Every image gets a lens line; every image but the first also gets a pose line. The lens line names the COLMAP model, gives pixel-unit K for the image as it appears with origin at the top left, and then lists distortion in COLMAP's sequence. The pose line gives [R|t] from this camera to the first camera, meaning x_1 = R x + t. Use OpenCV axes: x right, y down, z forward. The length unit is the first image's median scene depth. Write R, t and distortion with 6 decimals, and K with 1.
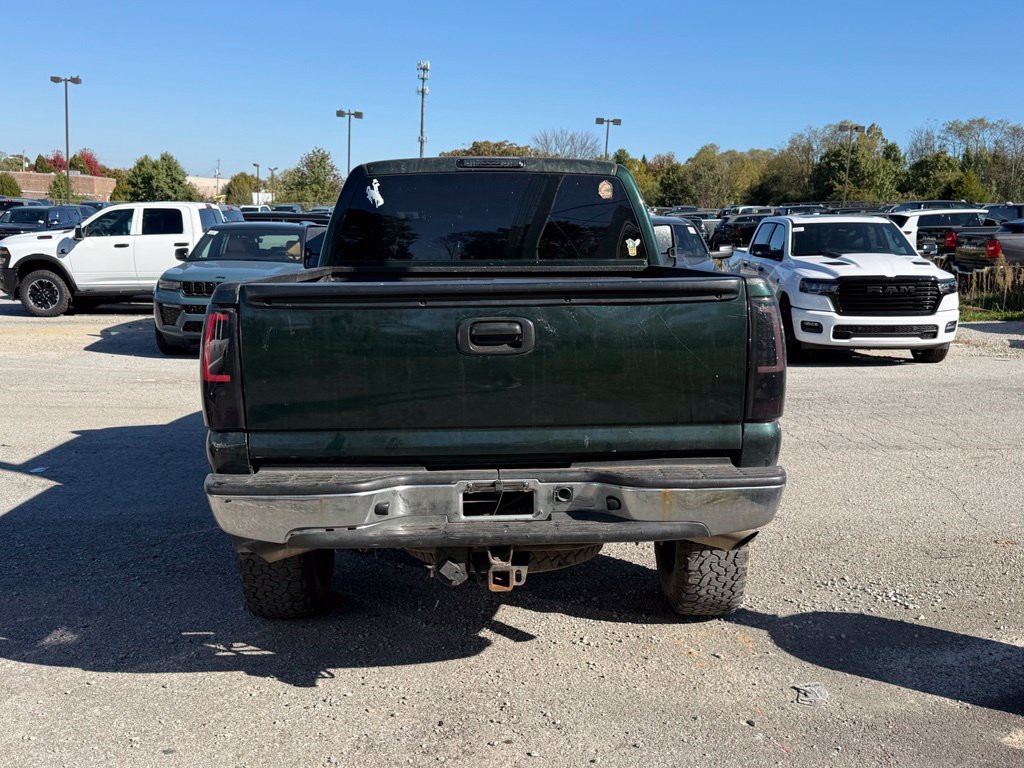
lens RADIAL K [[995.0, 0, 518.0], [0, 995.0, 397.0], [0, 0, 1]] dist [0.176427, -0.370083]
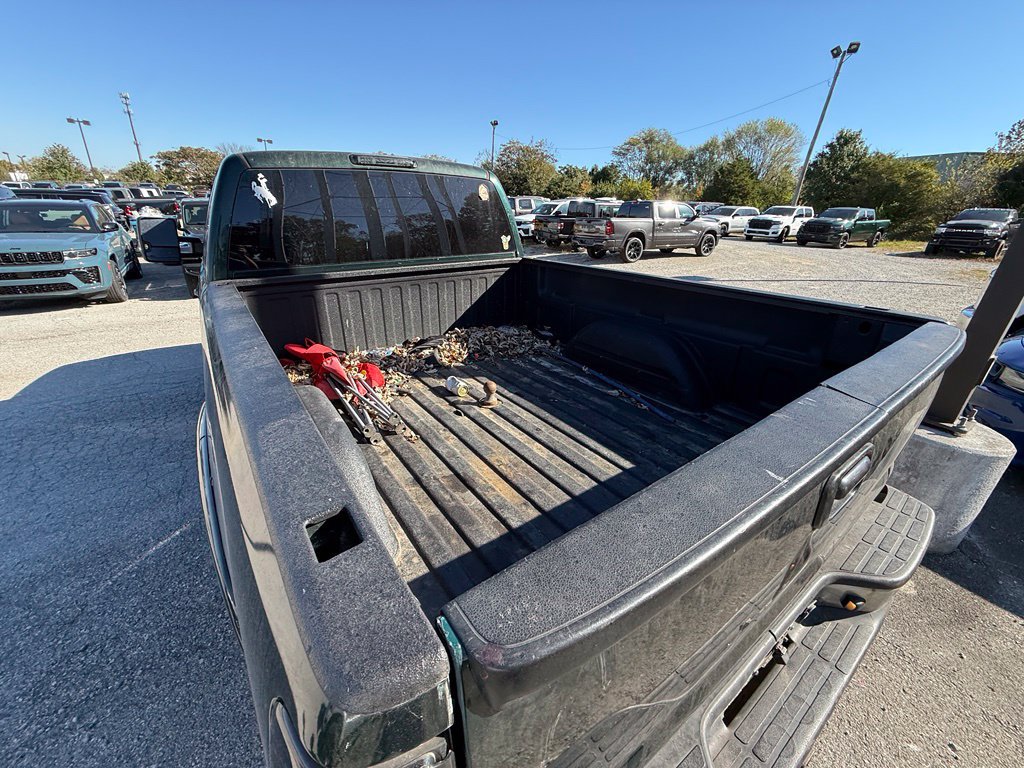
lens RADIAL K [[402.1, 0, 506.9], [0, 402.1, 381.9], [0, 0, 1]] dist [0.001867, 0.000113]
pose [[0.836008, -0.212677, 0.505825, -0.237435], [0.078380, 0.958664, 0.273532, -0.160391], [-0.543090, -0.189028, 0.818121, 0.740666]]
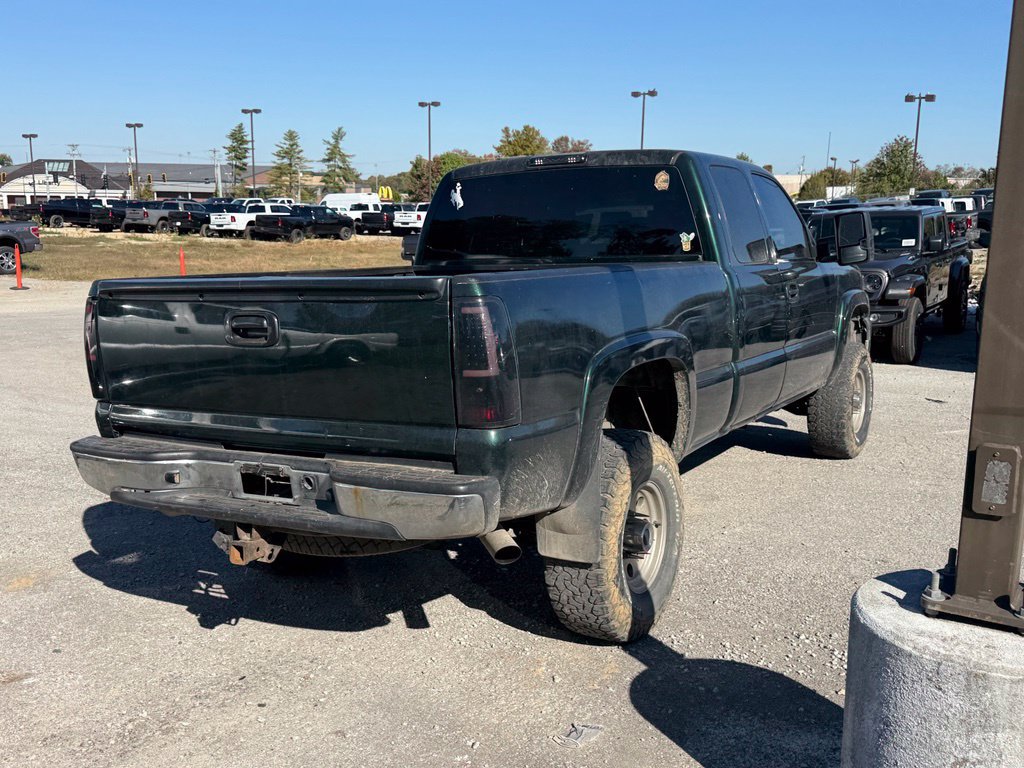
lens RADIAL K [[995.0, 0, 518.0], [0, 995.0, 397.0], [0, 0, 1]] dist [0.176427, -0.370083]
pose [[0.847868, 0.062904, -0.526463, 0.640948], [-0.060941, 0.997919, 0.021090, -0.022766], [0.526694, 0.014201, 0.849936, 0.181432]]
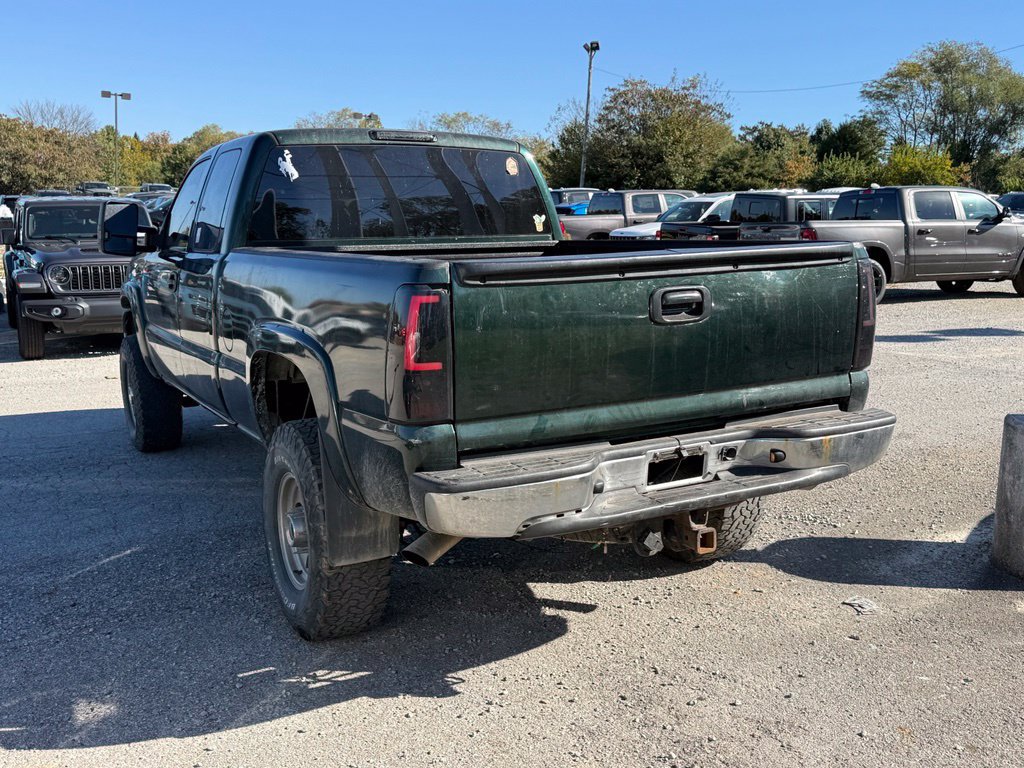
lens RADIAL K [[998.5, 0, 512.0], [0, 998.5, 384.0], [0, 0, 1]] dist [0.174002, -0.350501]
pose [[0.891920, -0.081825, 0.444729, -0.509859], [0.080670, 0.996508, 0.021560, -0.013039], [-0.444940, 0.016646, 0.895406, 0.128525]]
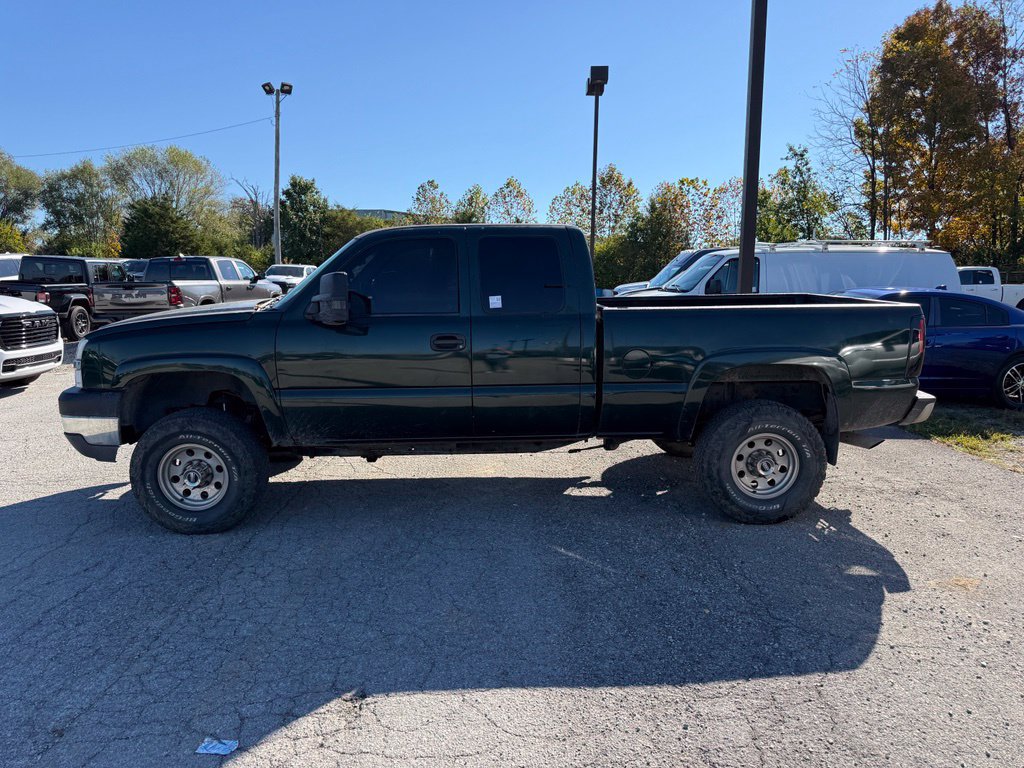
lens RADIAL K [[733.4, 0, 512.0], [0, 733.4, 384.0], [0, 0, 1]] dist [0.006402, -0.000483]
pose [[-0.008767, -0.153524, 0.988106, -1.452792], [0.158868, 0.975380, 0.152956, -0.253317], [-0.987261, 0.158320, 0.015839, 1.466273]]
